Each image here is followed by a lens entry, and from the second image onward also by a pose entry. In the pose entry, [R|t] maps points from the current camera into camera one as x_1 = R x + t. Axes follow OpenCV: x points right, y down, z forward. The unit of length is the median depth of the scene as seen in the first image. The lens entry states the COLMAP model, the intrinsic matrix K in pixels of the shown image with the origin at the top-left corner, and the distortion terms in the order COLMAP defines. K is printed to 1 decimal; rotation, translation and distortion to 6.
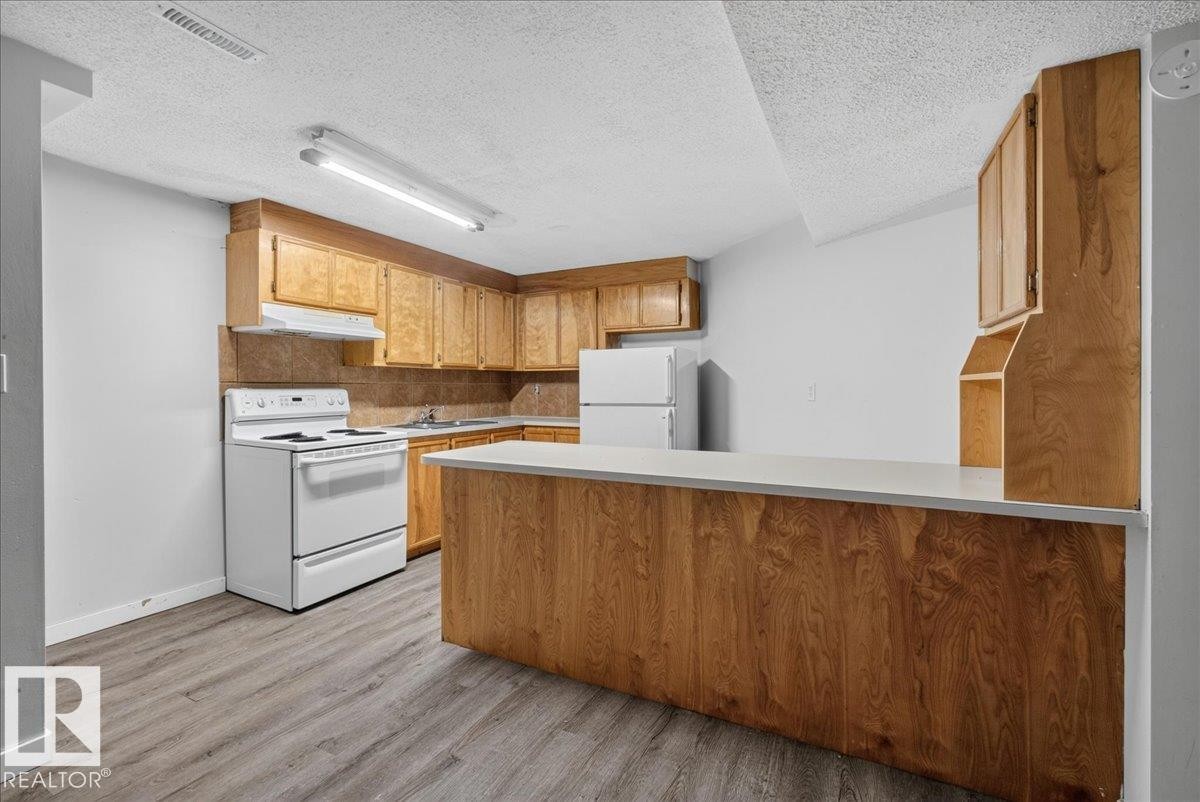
lens RADIAL K [[528.5, 0, 592.5], [0, 528.5, 392.4], [0, 0, 1]] dist [-0.003210, -0.000070]
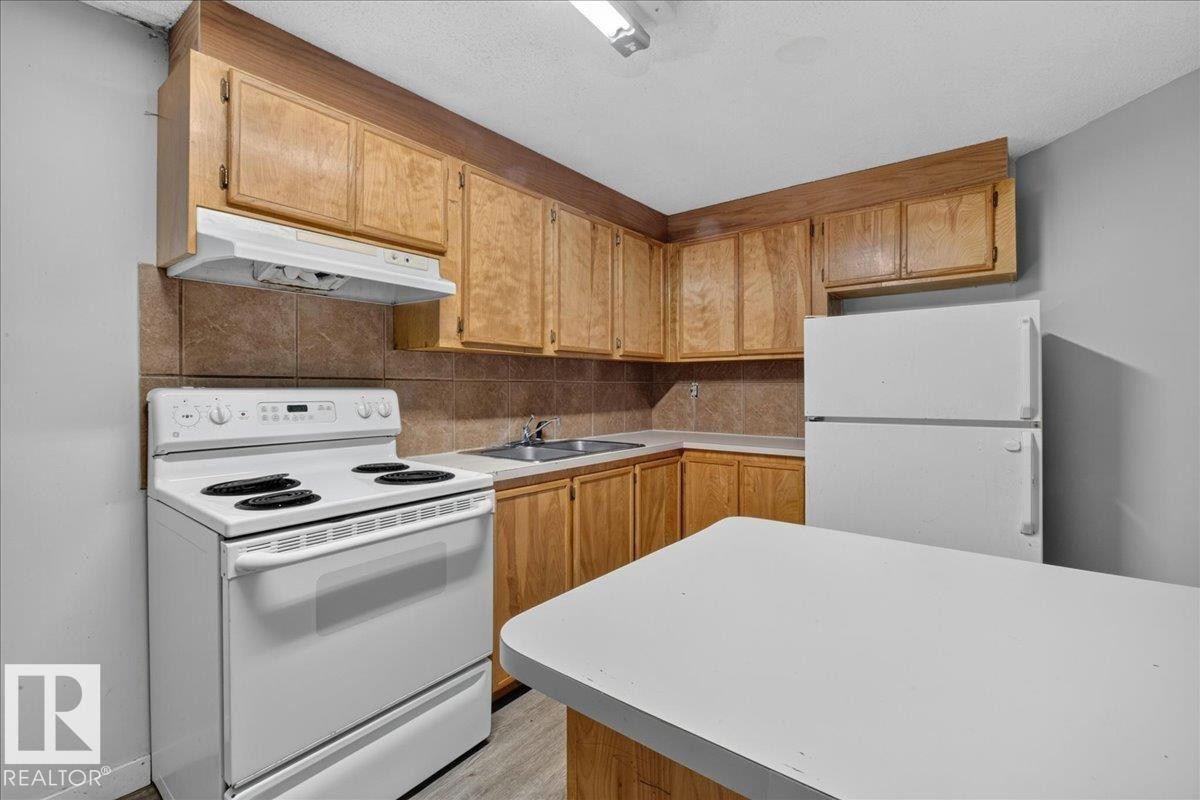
lens RADIAL K [[528.5, 0, 600.7], [0, 528.5, 393.7], [0, 0, 1]] dist [-0.003210, -0.000070]
pose [[0.983390, 0.003145, -0.181477, -0.145647], [-0.003237, 0.999995, -0.000209, -0.002278], [0.181475, 0.000793, 0.983395, 0.480289]]
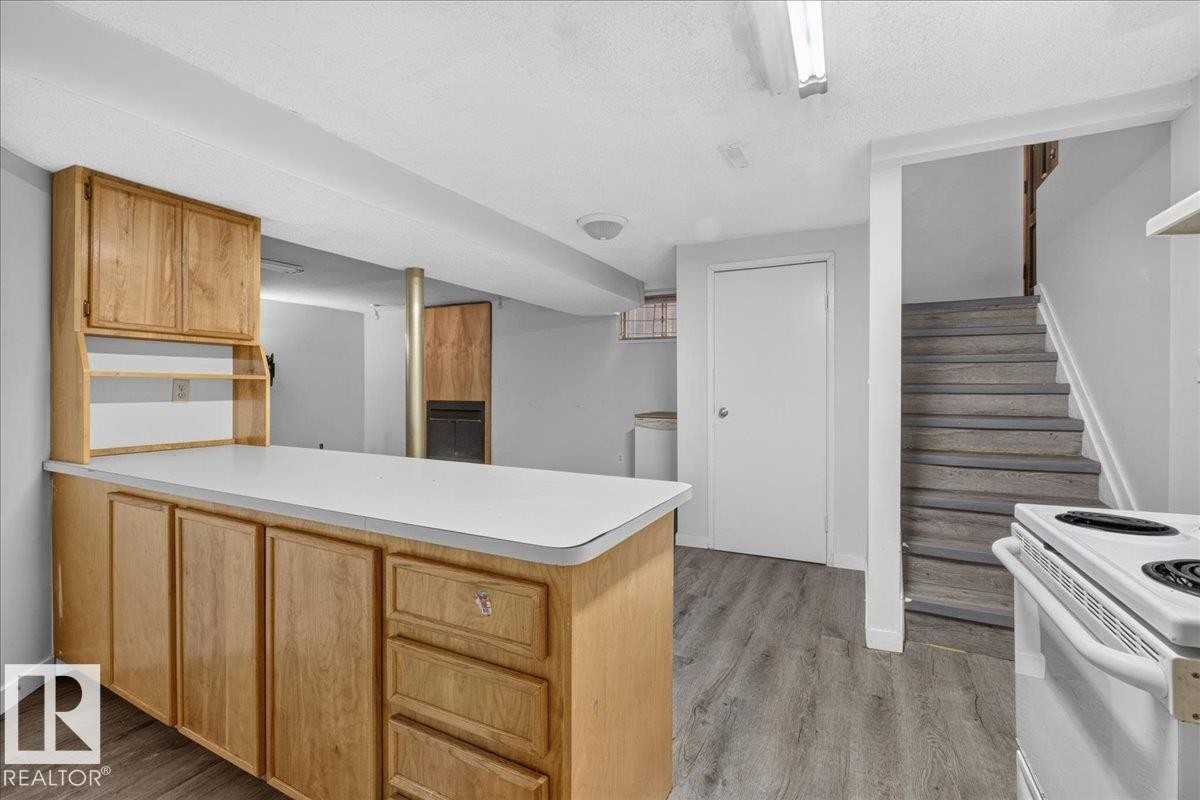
lens RADIAL K [[528.5, 0, 599.4], [0, 528.5, 393.2], [0, 0, 1]] dist [-0.003210, -0.000070]
pose [[-0.999833, -0.004605, -0.017666, -0.126177], [-0.004922, 0.999827, 0.017957, -0.007749], [0.017581, 0.018041, -0.999683, 1.100513]]
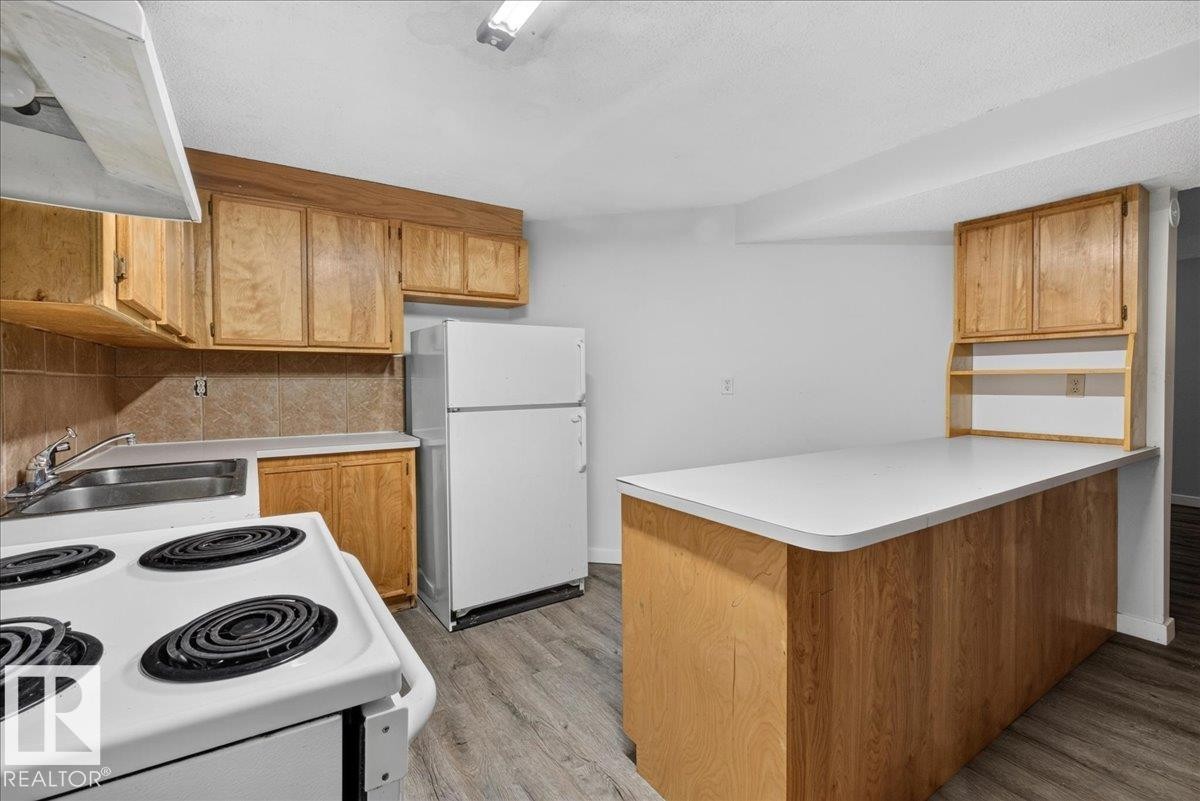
lens RADIAL K [[528.5, 0, 598.1], [0, 528.5, 392.8], [0, 0, 1]] dist [-0.003210, -0.000070]
pose [[0.494175, -0.019831, 0.869136, -0.516964], [0.012398, 0.999799, 0.015763, -0.005068], [-0.869274, 0.002986, 0.494321, 0.615304]]
